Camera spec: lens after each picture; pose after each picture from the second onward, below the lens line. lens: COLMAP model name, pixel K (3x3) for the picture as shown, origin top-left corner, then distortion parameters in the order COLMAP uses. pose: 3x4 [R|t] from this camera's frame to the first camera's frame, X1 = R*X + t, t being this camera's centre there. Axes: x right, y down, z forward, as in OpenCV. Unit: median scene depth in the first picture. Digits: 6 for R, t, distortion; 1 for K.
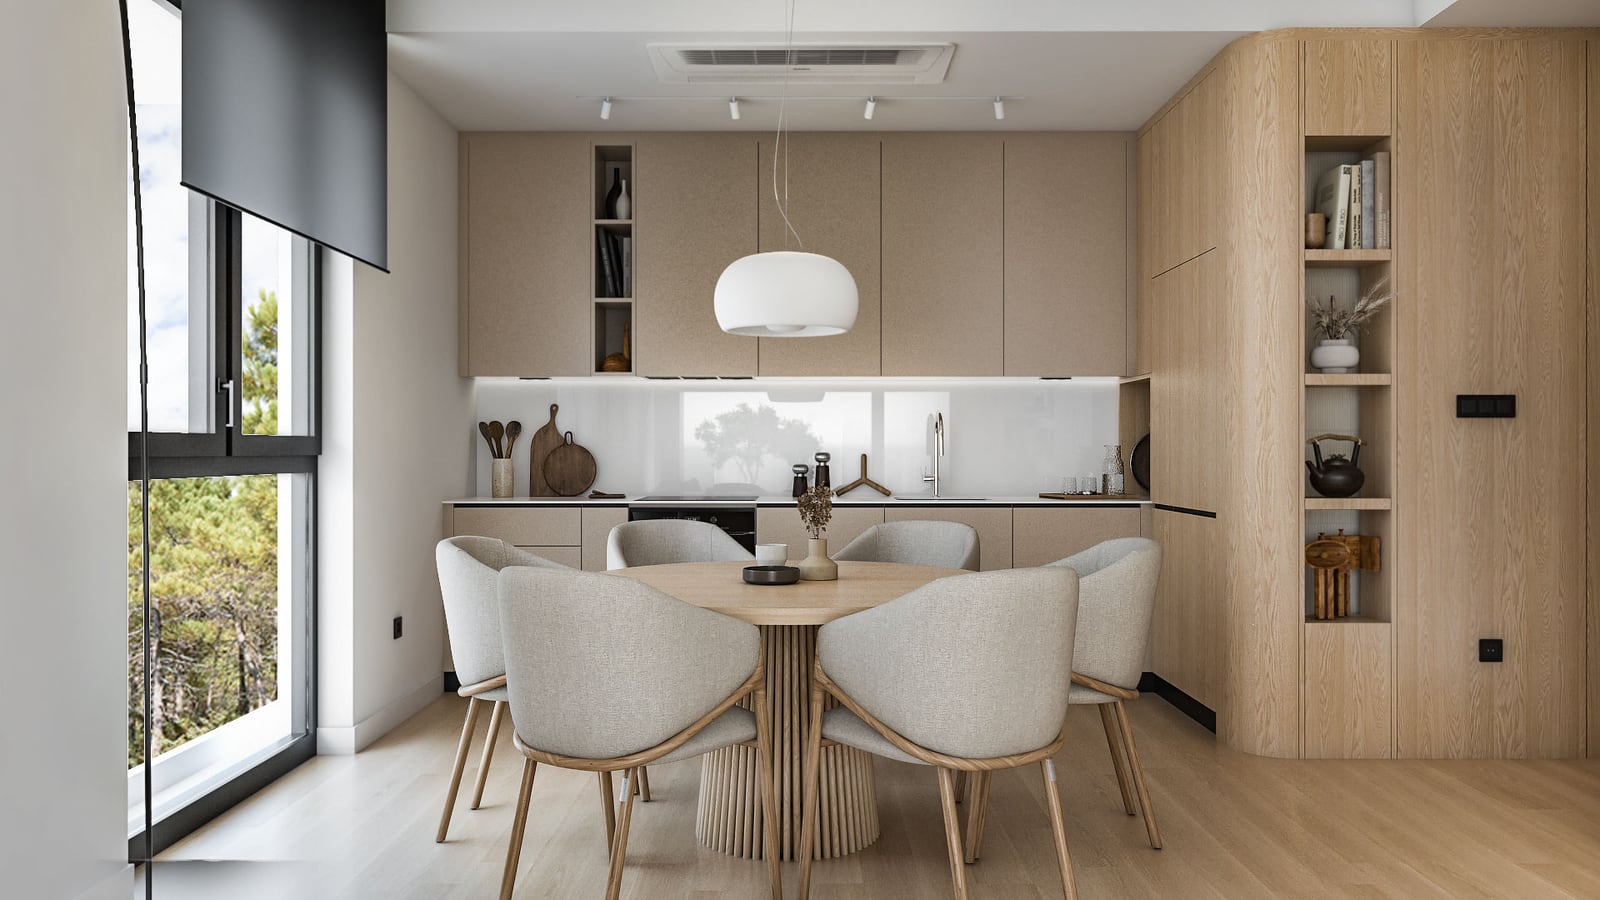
lens RADIAL K [[1218.6, 0, 800.0], [0, 1218.6, 450.0], [0, 0, 1]] dist [0.025459, 0.002473]
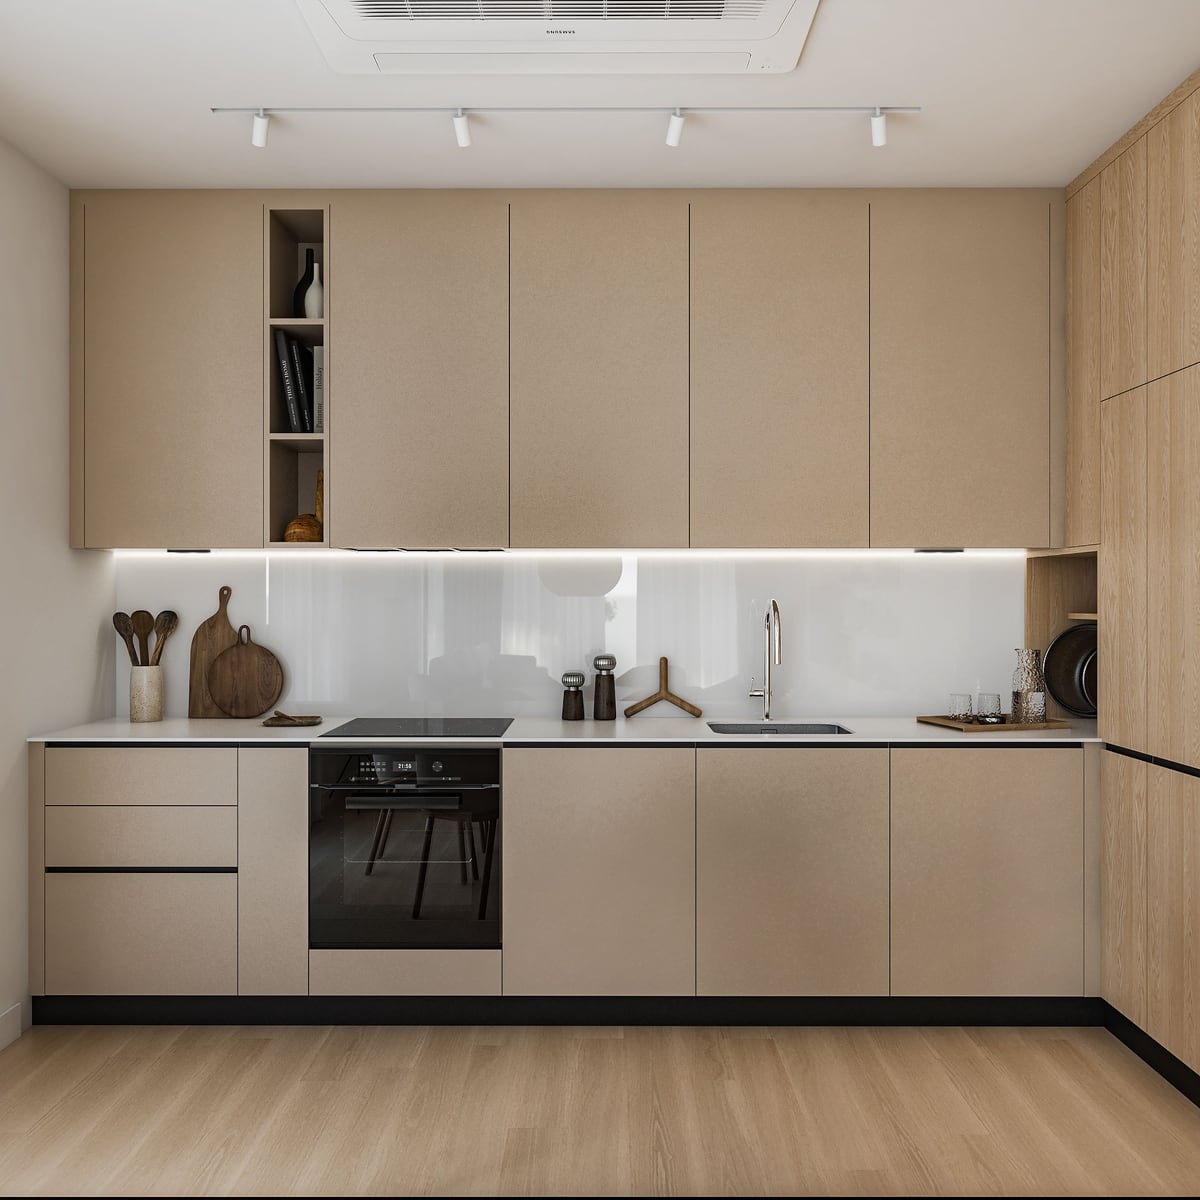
lens RADIAL K [[1040.9, 0, 600.0], [0, 1040.9, 600.0], [0, 0, 1]] dist [0.001032, -0.006287]
pose [[0.999992, 0.000200, -0.004108, 0.018967], [-0.000193, 0.999998, 0.001790, -0.032759], [0.004109, -0.001789, 0.999990, 0.421683]]
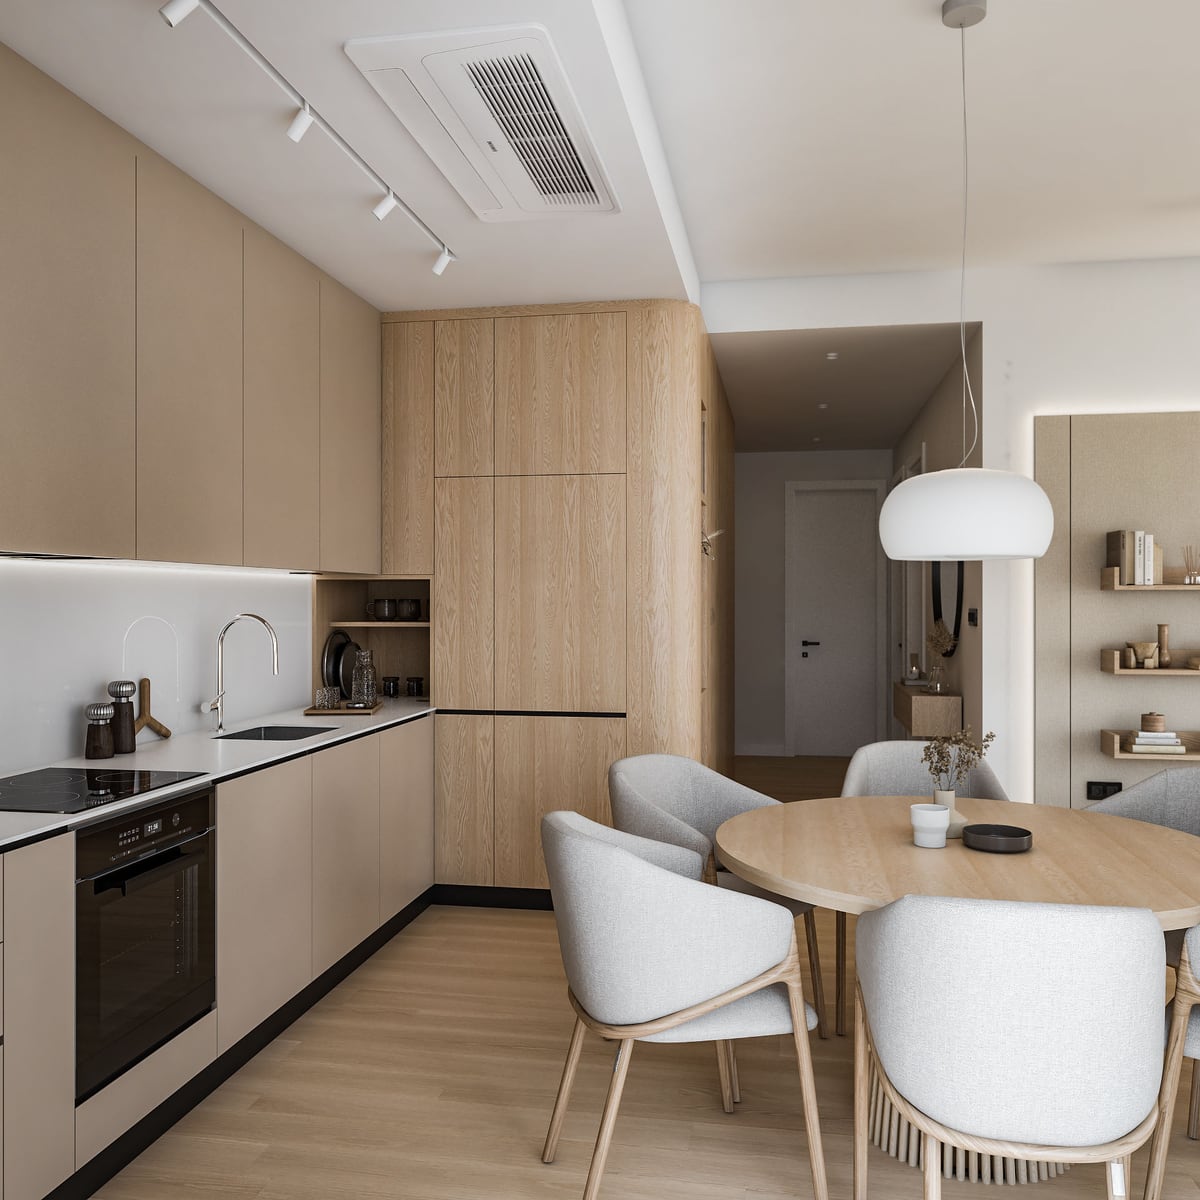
lens RADIAL K [[1040.9, 0, 600.0], [0, 1040.9, 600.0], [0, 0, 1]] dist [0.001032, -0.006287]
pose [[0.184490, 0.000668, 0.982834, -0.482536], [-0.002783, 0.999996, -0.000158, -0.041910], [-0.982831, -0.002707, 0.184491, 0.696083]]
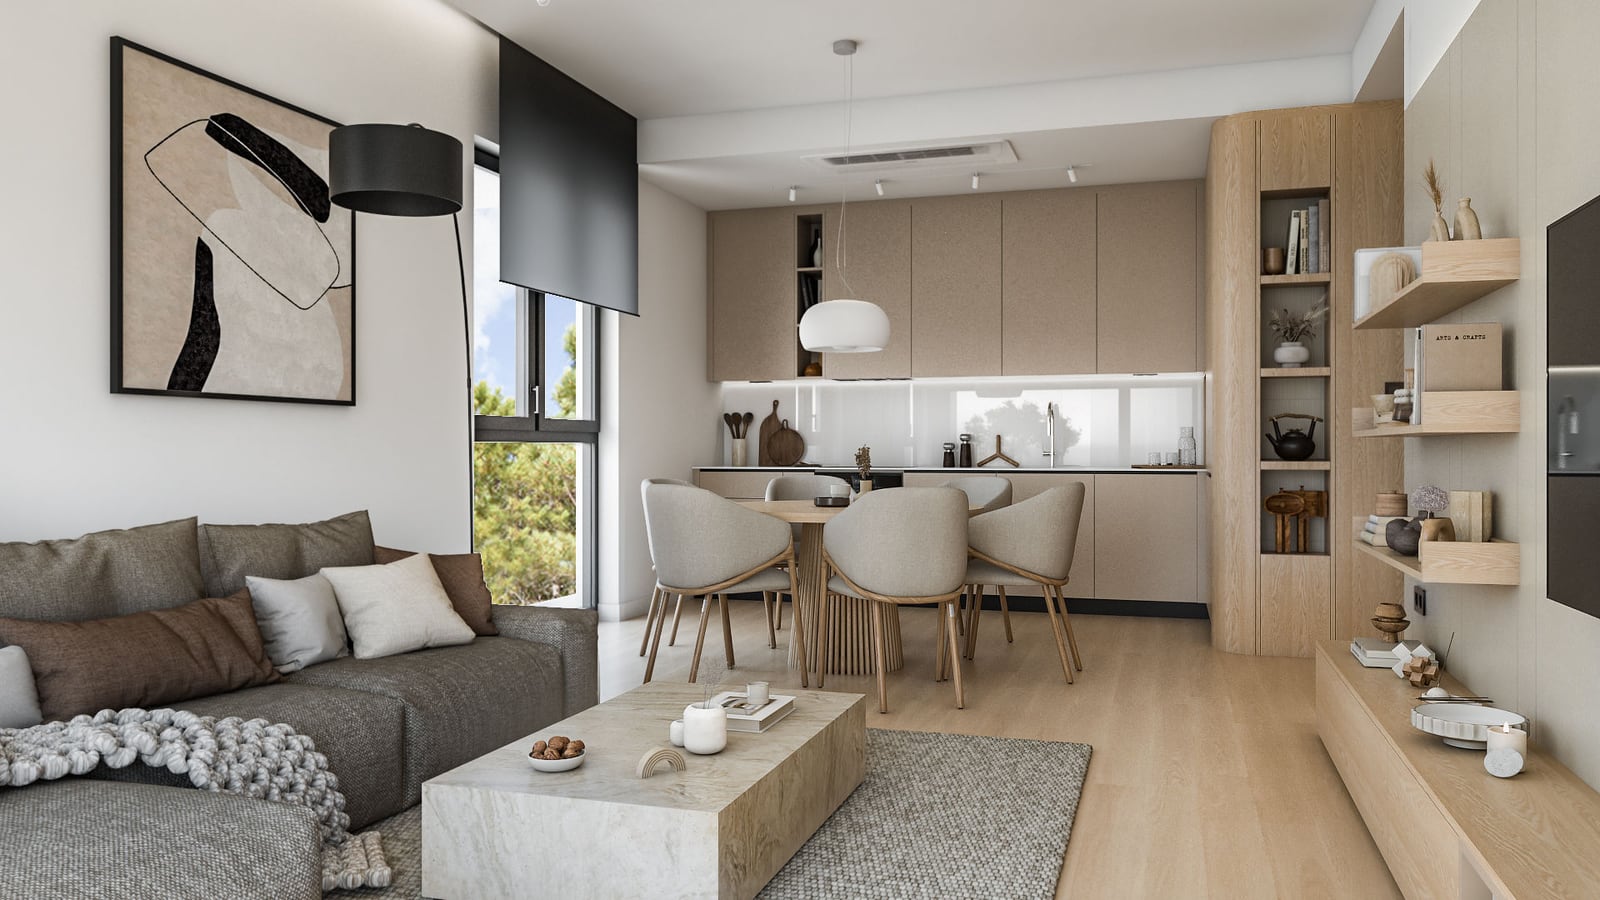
lens RADIAL K [[1218.6, 0, 800.0], [0, 1218.6, 450.0], [0, 0, 1]] dist [0.025459, 0.002473]
pose [[0.951675, -0.000371, -0.307107, 0.267221], [-0.000151, 0.999999, -0.001676, 0.022991], [0.307107, 0.001642, 0.951674, -0.335166]]
